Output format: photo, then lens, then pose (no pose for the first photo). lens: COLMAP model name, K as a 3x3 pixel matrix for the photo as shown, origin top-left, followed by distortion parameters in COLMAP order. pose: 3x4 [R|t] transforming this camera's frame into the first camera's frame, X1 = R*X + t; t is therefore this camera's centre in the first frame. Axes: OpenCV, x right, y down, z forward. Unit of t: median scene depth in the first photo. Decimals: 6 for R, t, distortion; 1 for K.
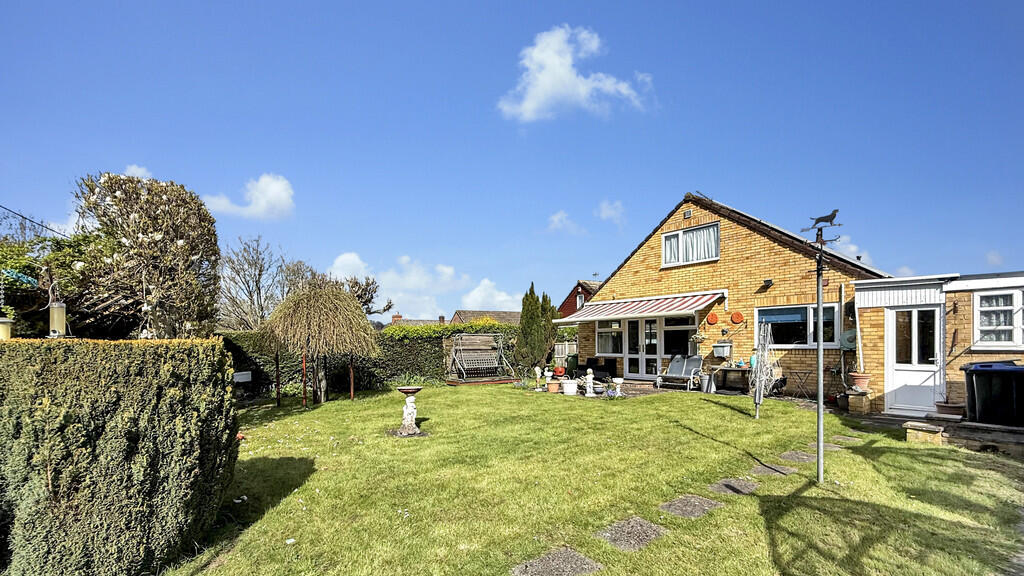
lens RADIAL K [[426.3, 0, 512.2], [0, 426.3, 330.3], [0, 0, 1]] dist [-0.000541, -0.000061]
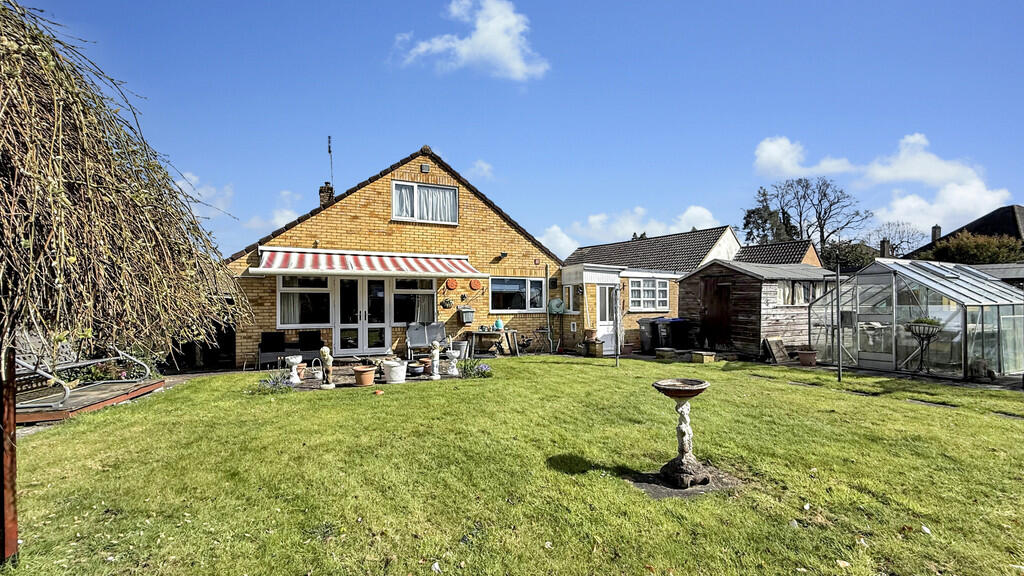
lens RADIAL K [[433.7, 0, 512.0], [0, 433.7, 288.0], [0, 0, 1]] dist [0.000839, 0.000163]
pose [[0.253430, 0.055143, 0.965781, -0.513148], [-0.020764, 0.998454, -0.051559, 0.034860], [-0.967131, -0.006987, 0.254183, 0.690616]]
